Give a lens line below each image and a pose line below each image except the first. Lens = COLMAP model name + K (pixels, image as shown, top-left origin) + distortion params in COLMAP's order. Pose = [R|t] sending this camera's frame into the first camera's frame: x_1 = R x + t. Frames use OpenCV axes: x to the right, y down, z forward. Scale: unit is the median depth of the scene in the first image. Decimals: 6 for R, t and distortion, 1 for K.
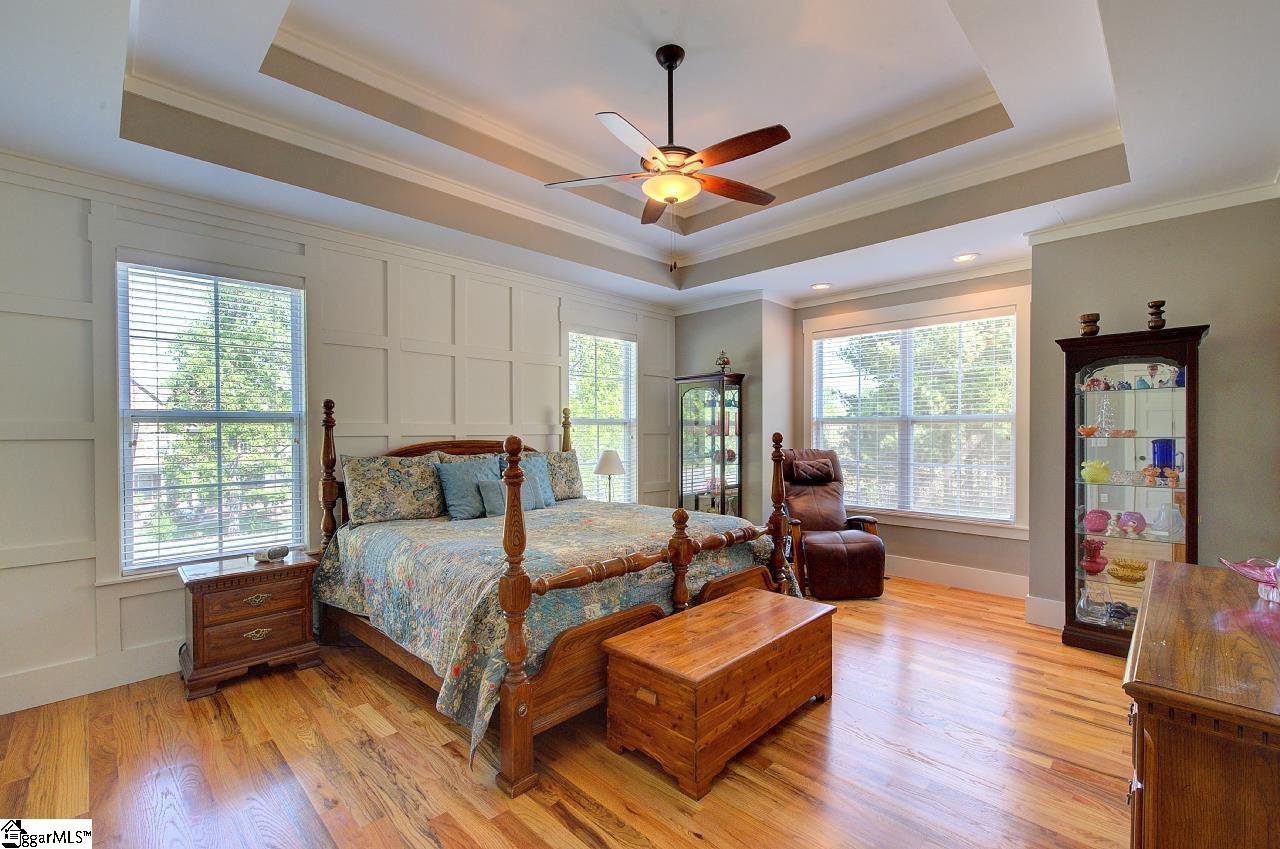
lens RADIAL K [[548.3, 0, 639.2], [0, 548.3, 431.7], [0, 0, 1]] dist [-0.002009, -0.000391]
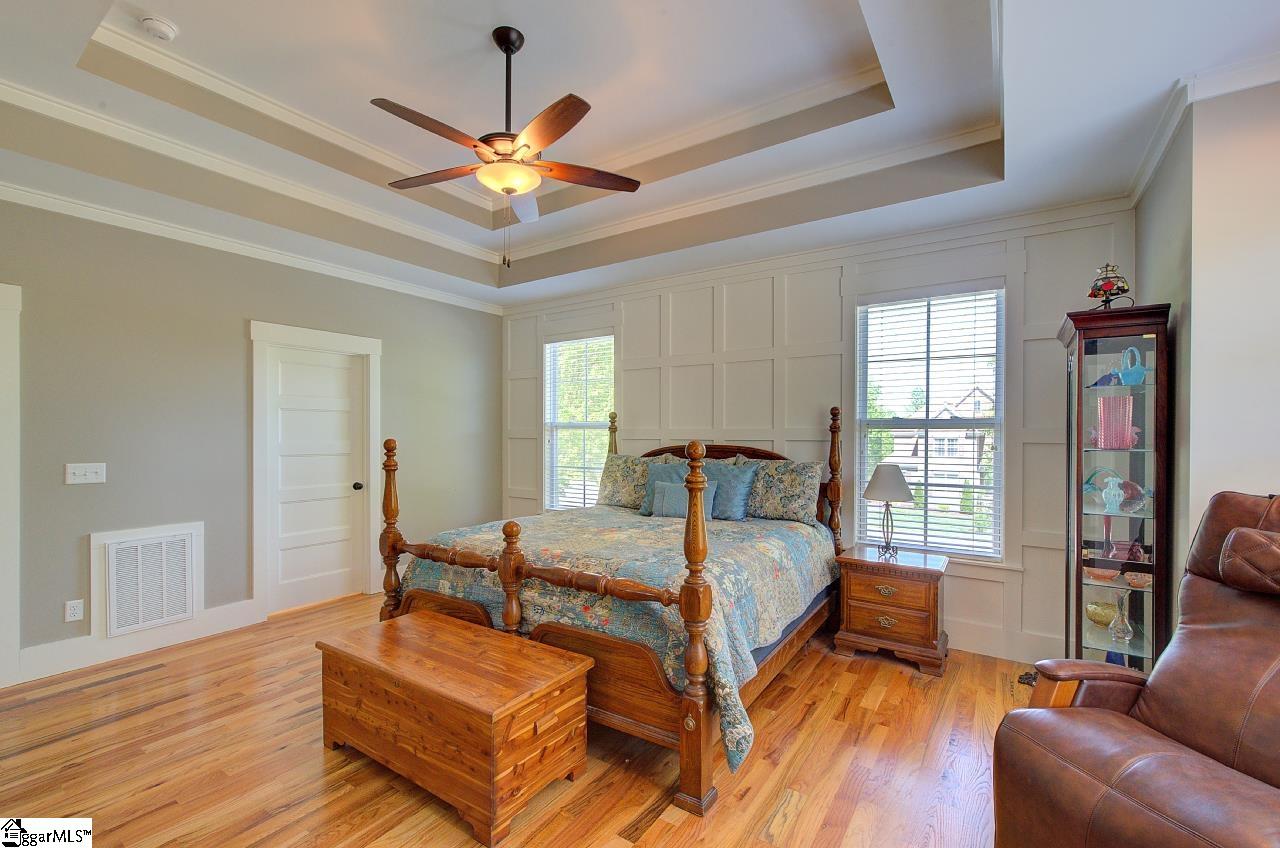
lens RADIAL K [[548.3, 0, 639.1], [0, 548.3, 428.4], [0, 0, 1]] dist [-0.002009, -0.000391]
pose [[0.182090, -0.007558, -0.983253, 0.605895], [-0.009051, 0.999915, -0.009362, -0.003504], [0.983240, 0.010604, 0.182006, 0.624236]]
